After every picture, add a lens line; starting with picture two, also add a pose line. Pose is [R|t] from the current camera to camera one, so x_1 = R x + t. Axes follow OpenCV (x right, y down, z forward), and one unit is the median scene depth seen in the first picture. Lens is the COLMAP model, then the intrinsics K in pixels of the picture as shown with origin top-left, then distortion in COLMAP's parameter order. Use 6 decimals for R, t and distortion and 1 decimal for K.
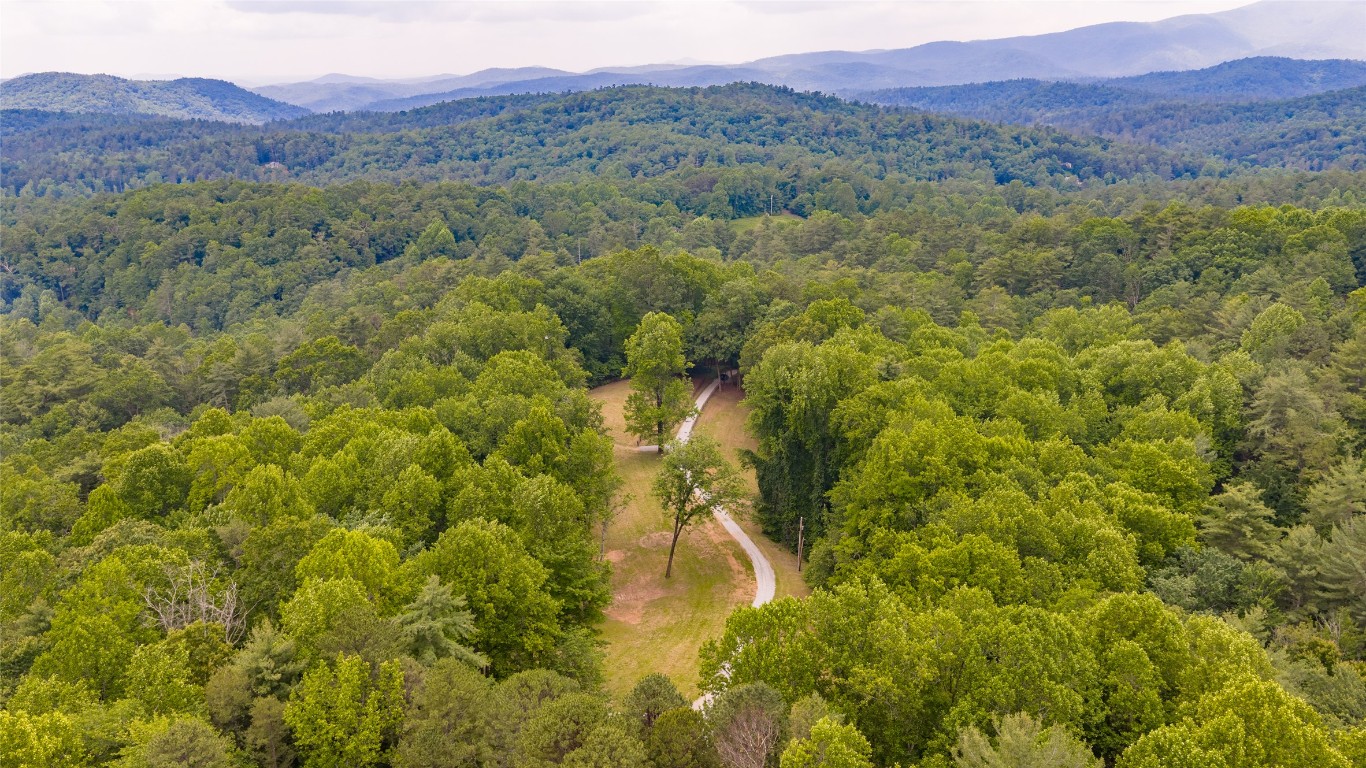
lens RADIAL K [[1124.4, 0, 684.9], [0, 1124.4, 380.3], [0, 0, 1]] dist [0.031817, -0.055289]
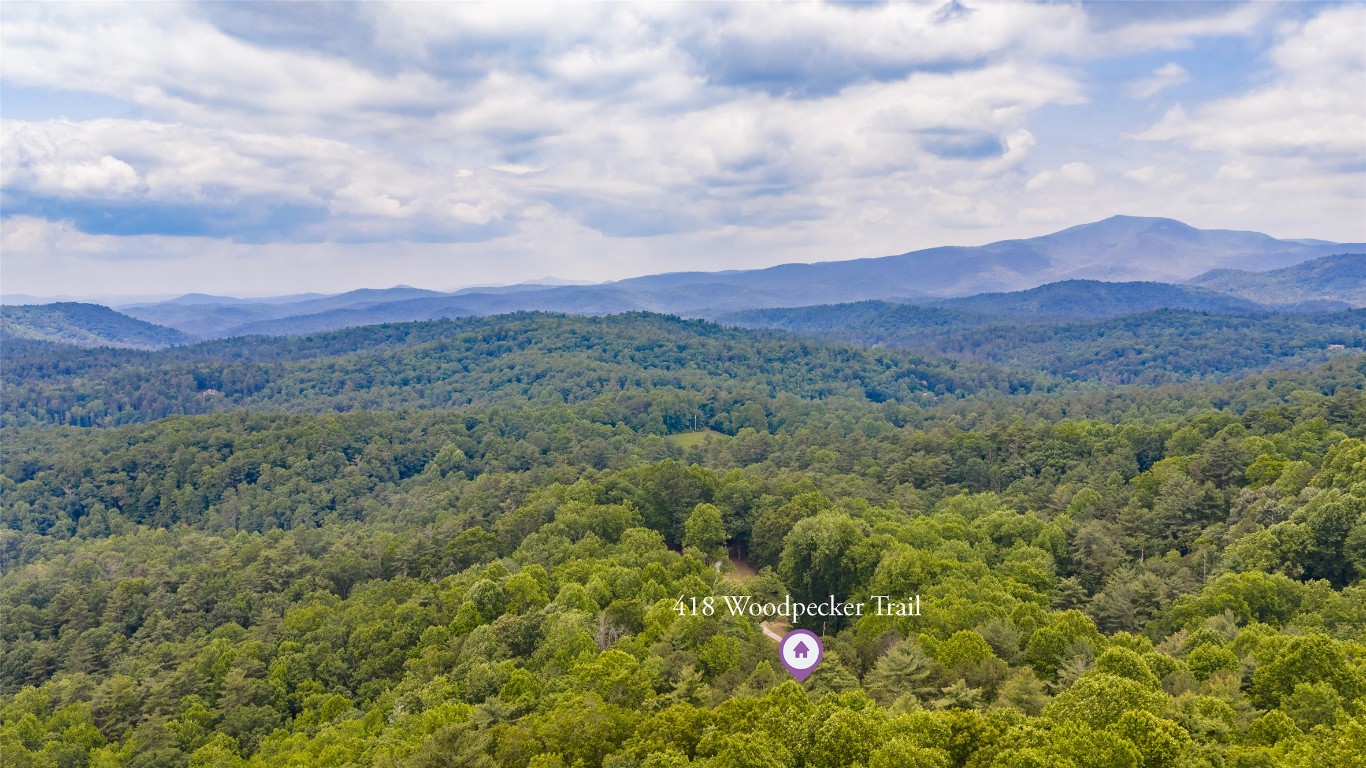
lens RADIAL K [[1124.4, 0, 684.9], [0, 1124.4, 380.3], [0, 0, 1]] dist [0.031817, -0.055289]
pose [[0.992304, -0.013338, 0.123106, -0.080076], [0.035848, 0.982553, -0.182497, 0.017957], [-0.118523, 0.185506, 0.975469, -0.176470]]
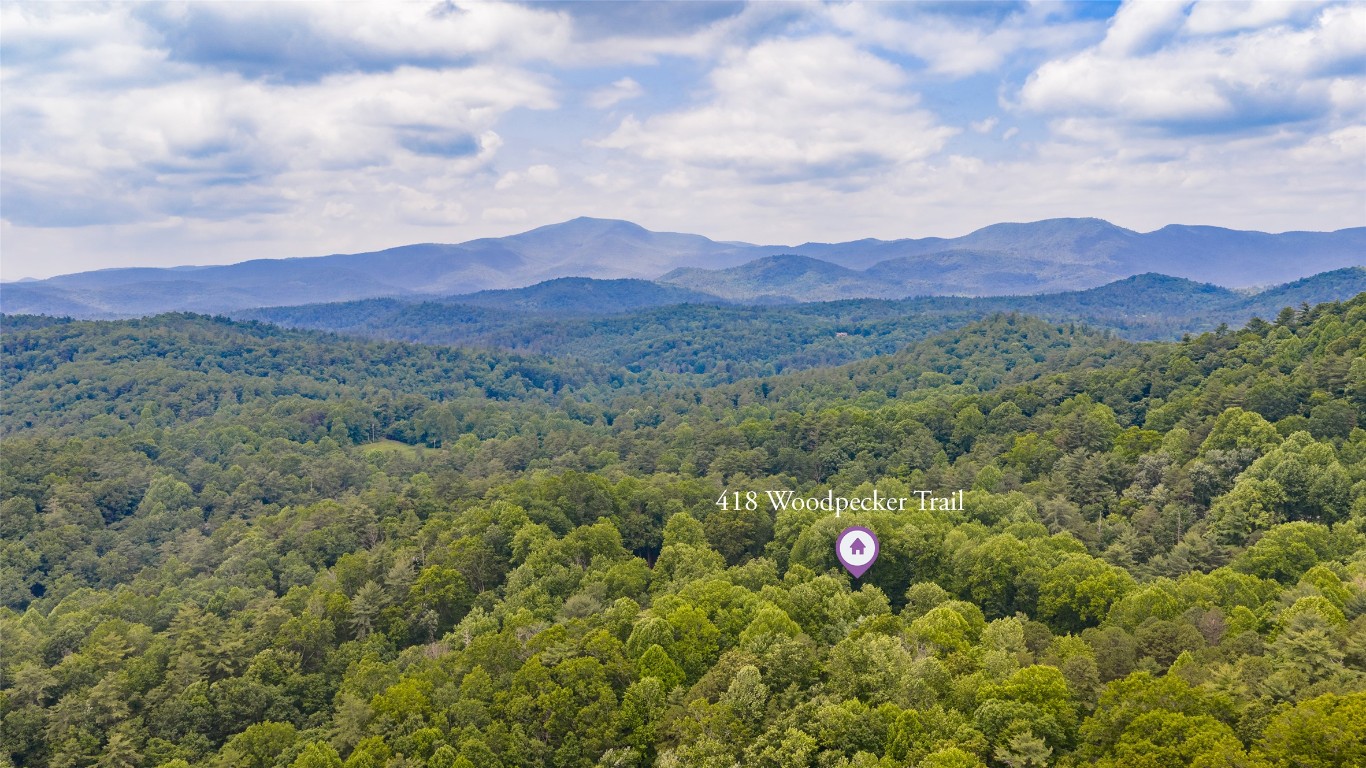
lens RADIAL K [[1124.4, 0, 684.9], [0, 1124.4, 380.3], [0, 0, 1]] dist [0.031817, -0.055289]
pose [[0.830153, -0.053898, 0.554924, -0.273103], [0.153792, 0.978838, -0.134997, -0.010584], [-0.535905, 0.197411, 0.820874, -0.076542]]
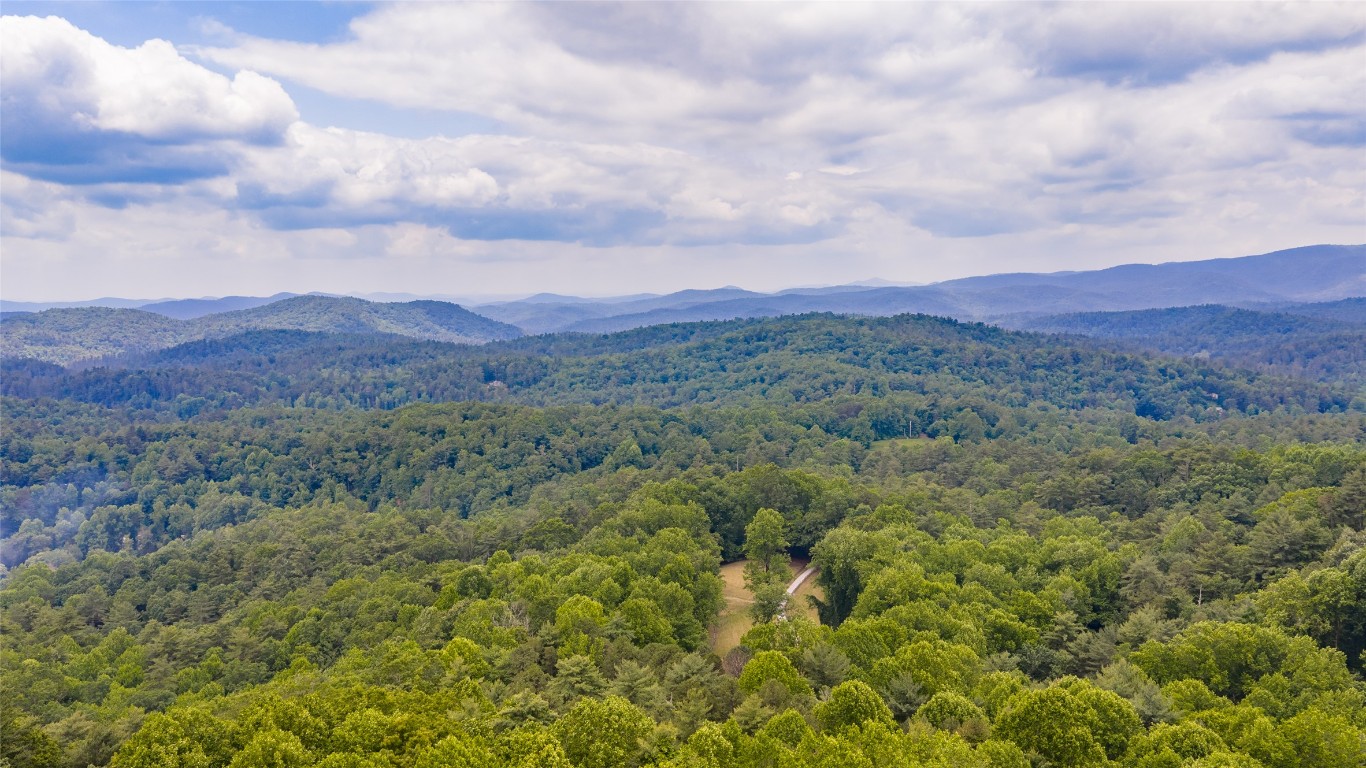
lens RADIAL K [[1124.4, 0, 684.9], [0, 1124.4, 380.3], [0, 0, 1]] dist [0.031817, -0.055289]
pose [[0.986088, 0.015418, -0.165507, 0.038217], [-0.045920, 0.982209, -0.182093, 0.017046], [0.159755, 0.187160, 0.969252, -0.174164]]
